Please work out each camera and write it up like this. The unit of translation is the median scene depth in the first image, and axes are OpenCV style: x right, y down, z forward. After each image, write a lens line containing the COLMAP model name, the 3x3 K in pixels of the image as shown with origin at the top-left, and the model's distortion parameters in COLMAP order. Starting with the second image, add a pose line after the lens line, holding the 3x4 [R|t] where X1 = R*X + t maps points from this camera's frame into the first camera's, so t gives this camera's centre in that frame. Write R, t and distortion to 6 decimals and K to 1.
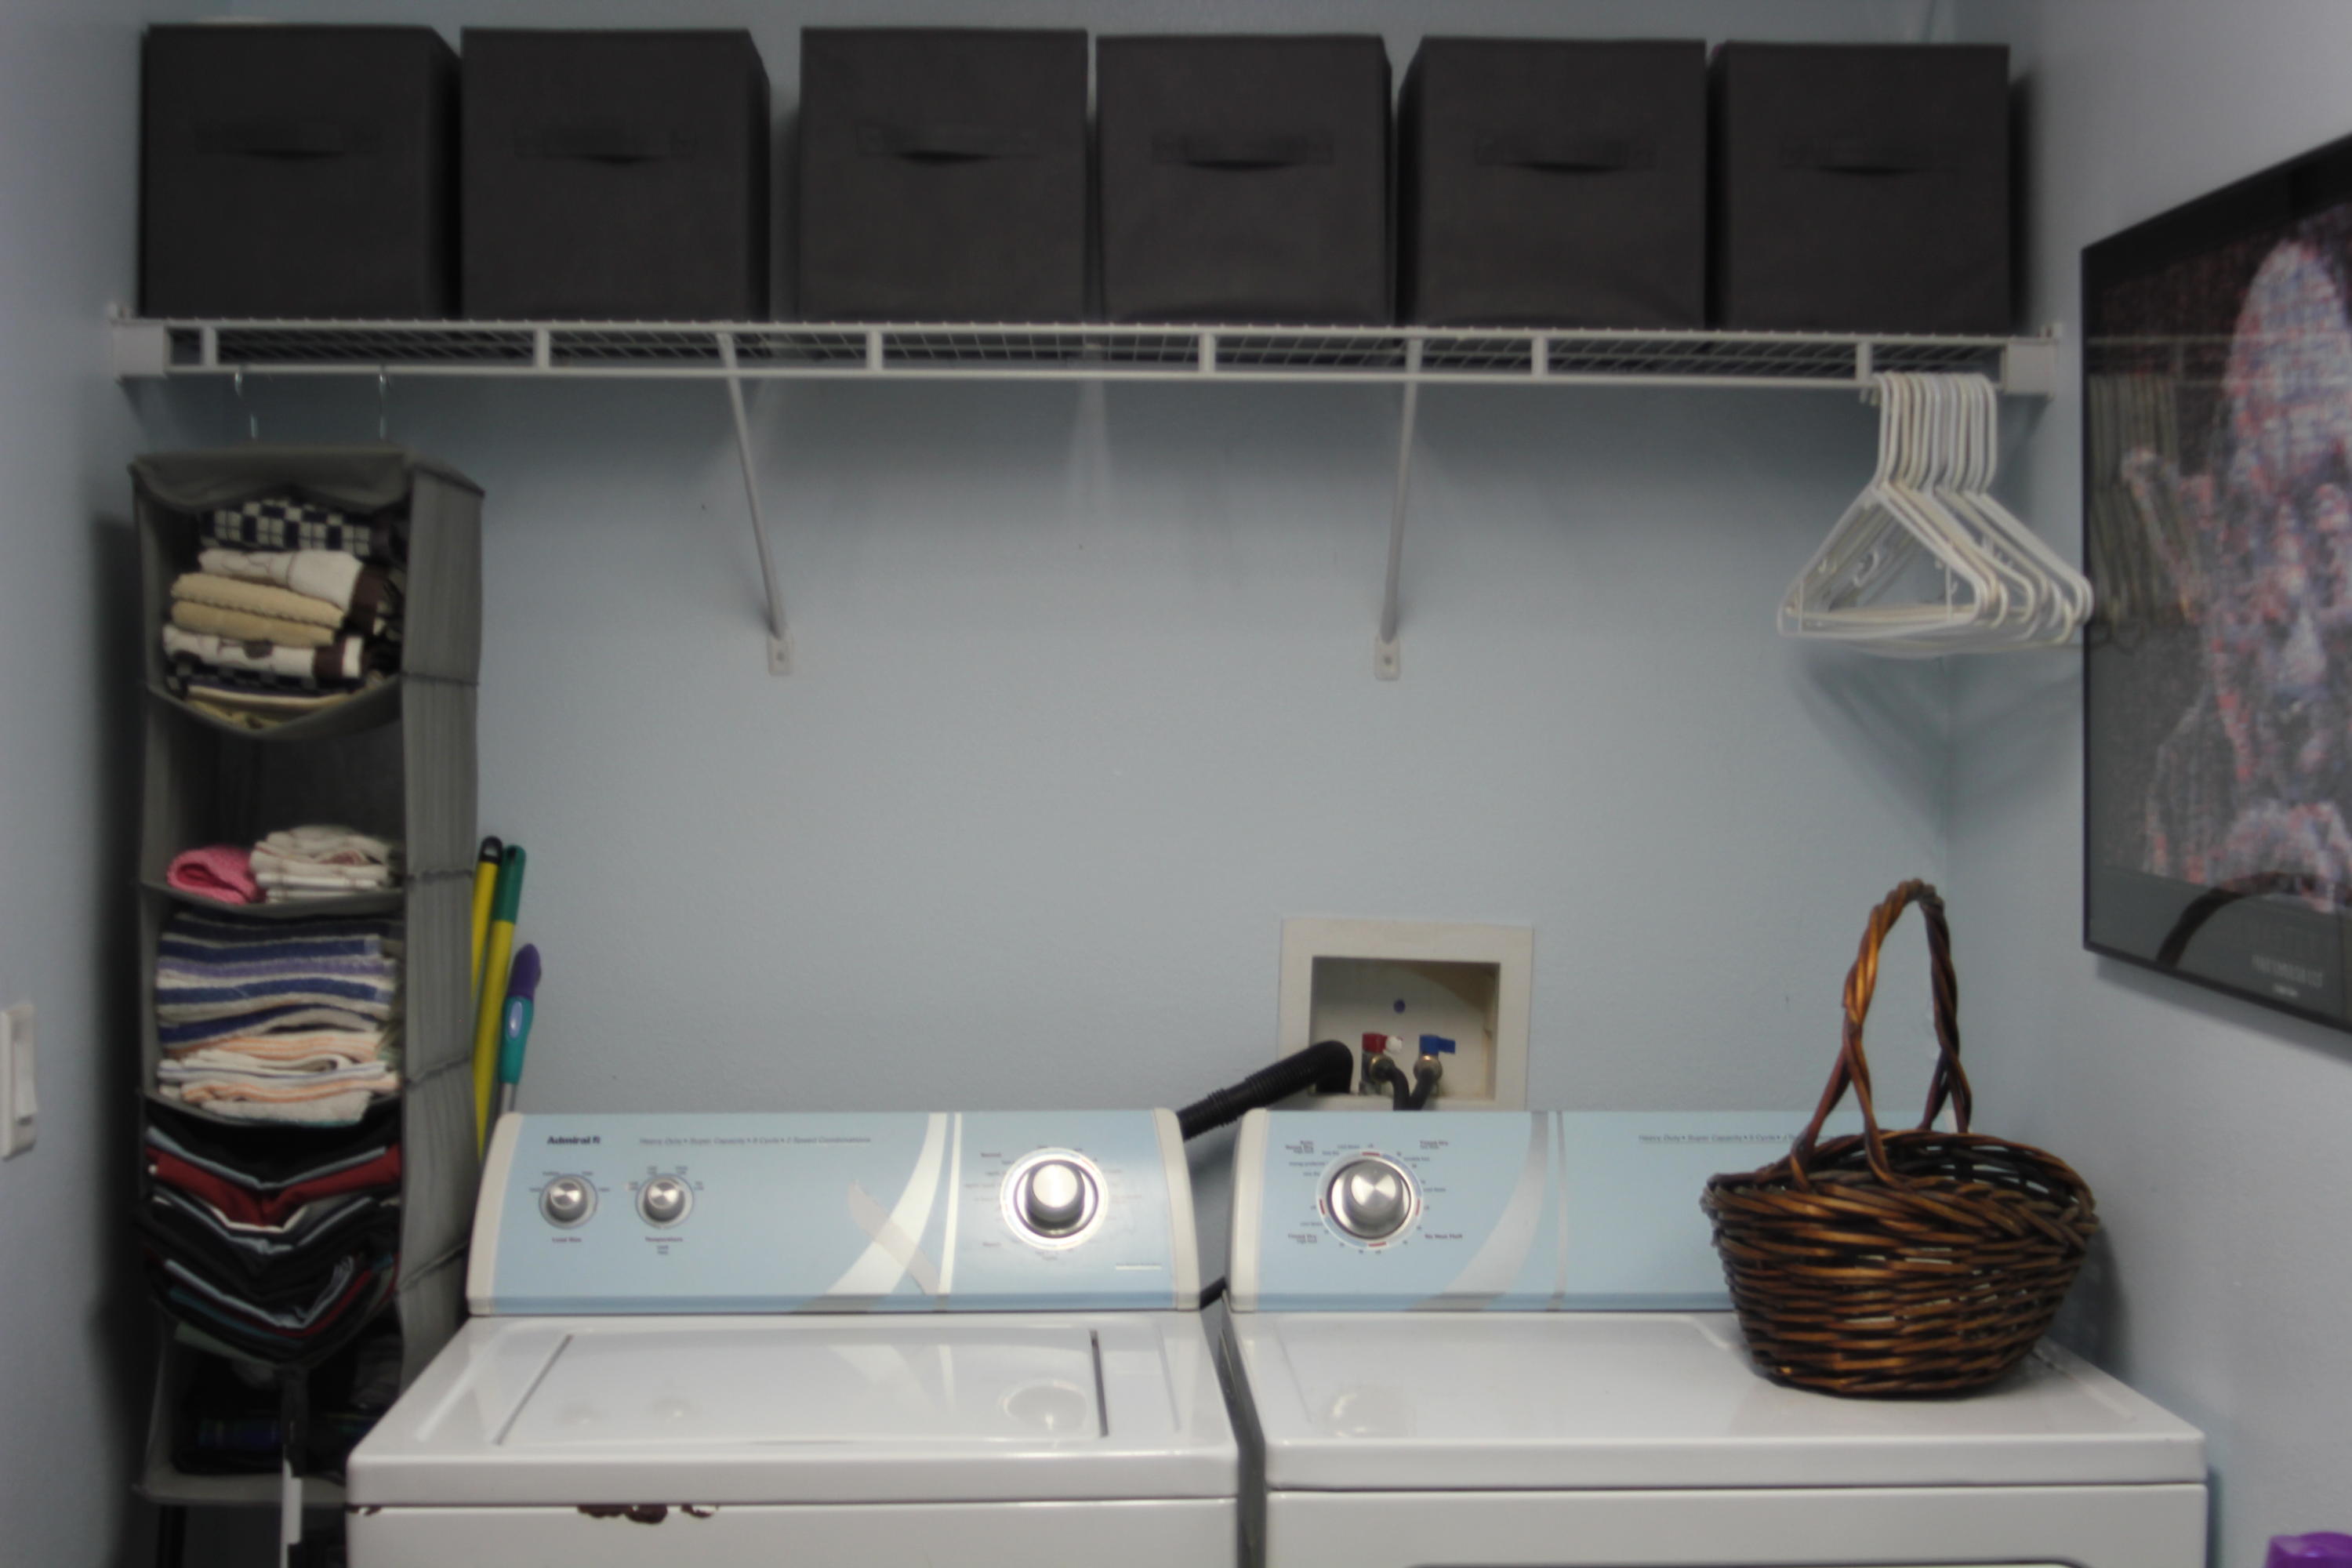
lens RADIAL K [[3062.8, 0, 1184.9], [0, 3062.8, 782.9], [0, 0, 1]] dist [-0.092896, 0.000000]
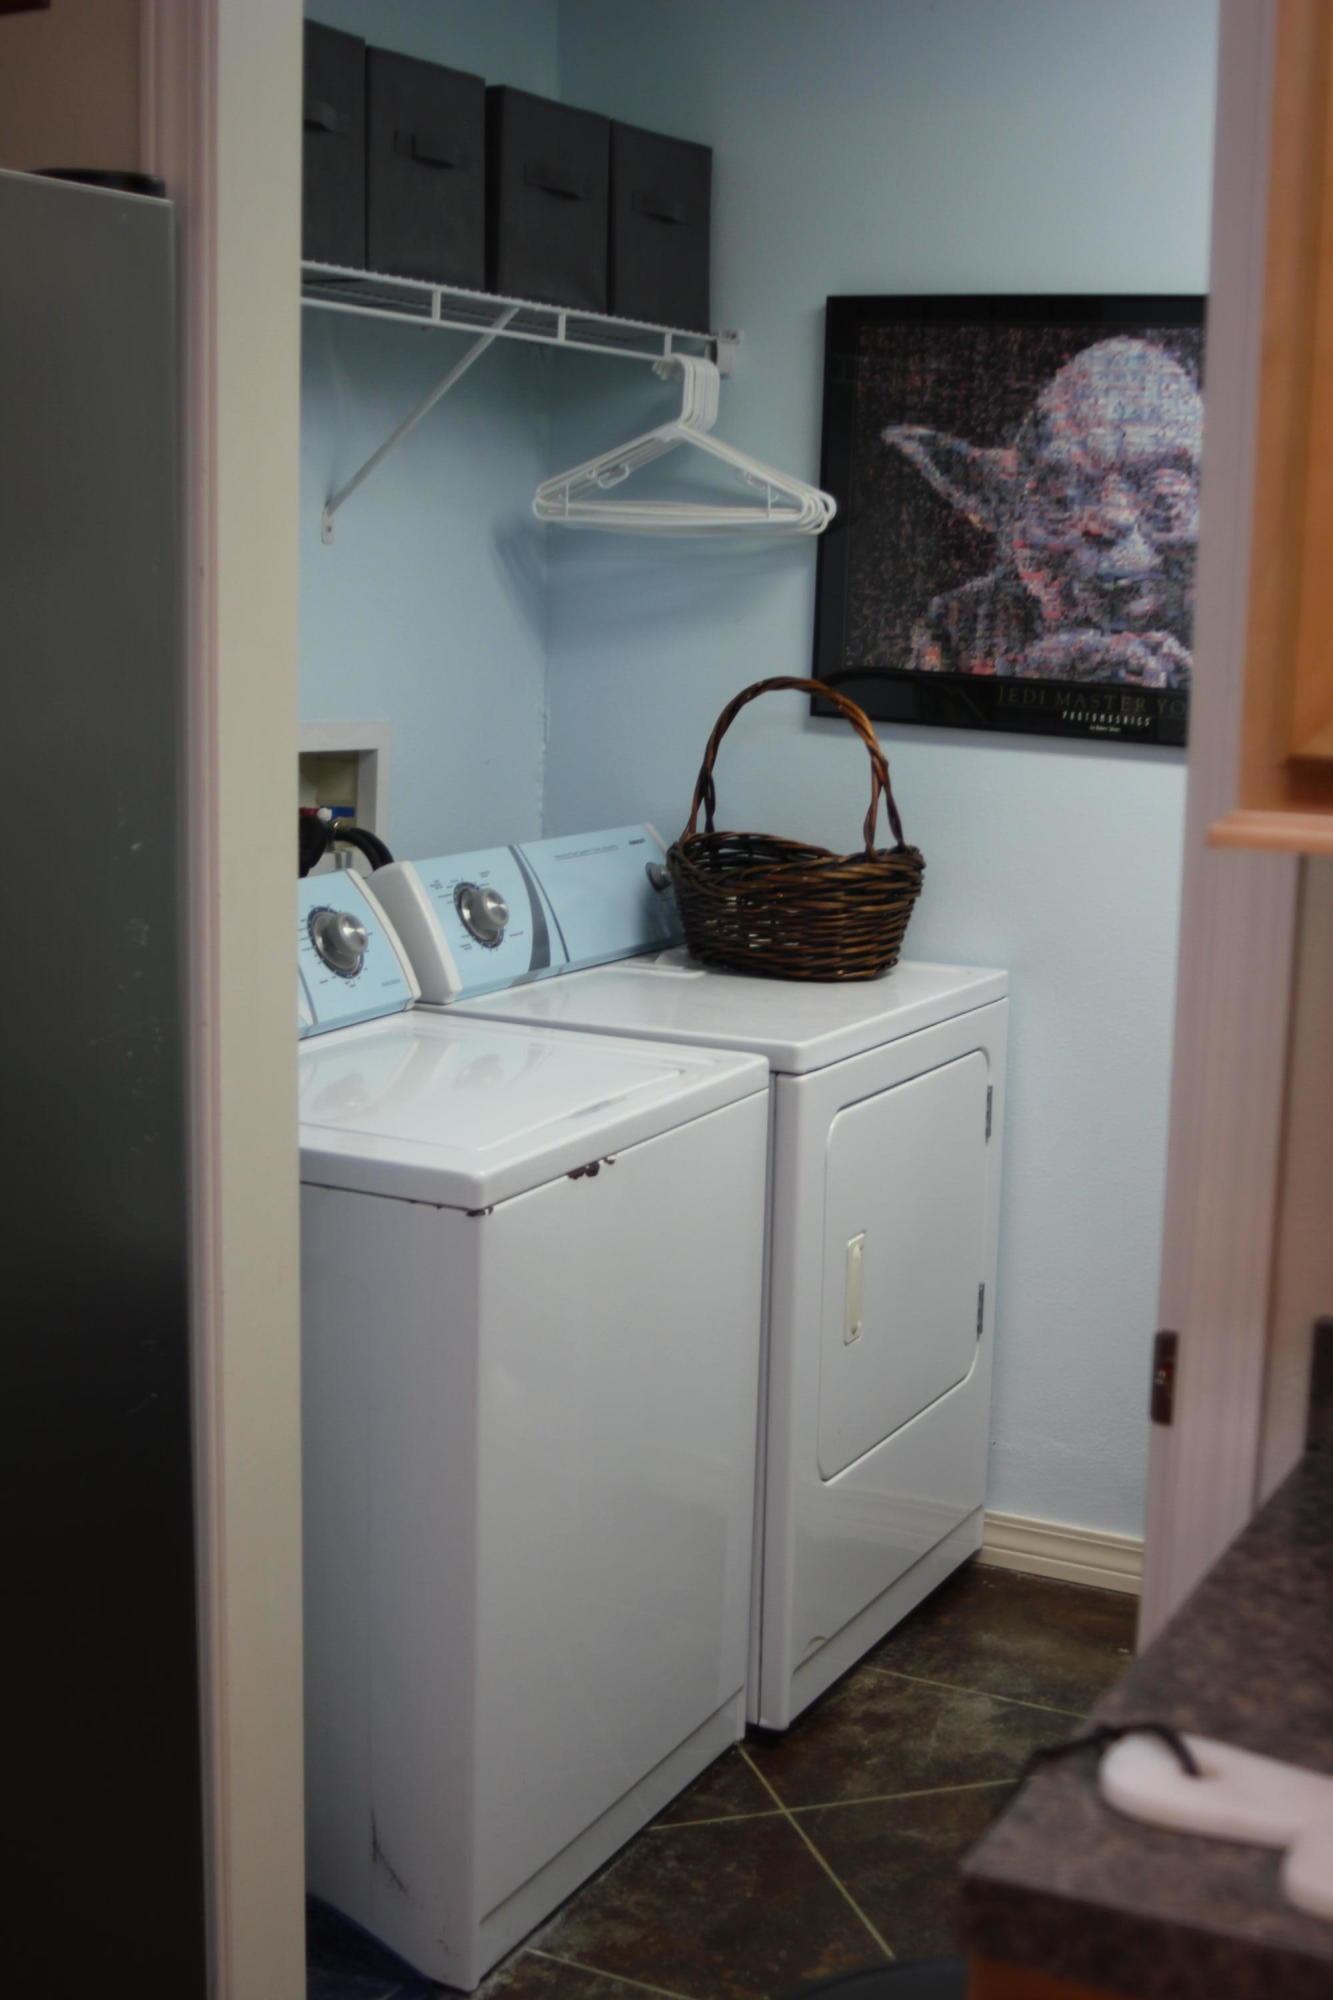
lens RADIAL K [[2604.5, 0, 678.6], [0, 2604.5, 1003.5], [0, 0, 1]] dist [-0.092896, 0.000000]
pose [[0.508790, -0.147783, 0.848111, -1.164878], [-0.000130, 0.985143, 0.171739, -0.041882], [-0.860890, -0.087489, 0.501212, 0.368179]]
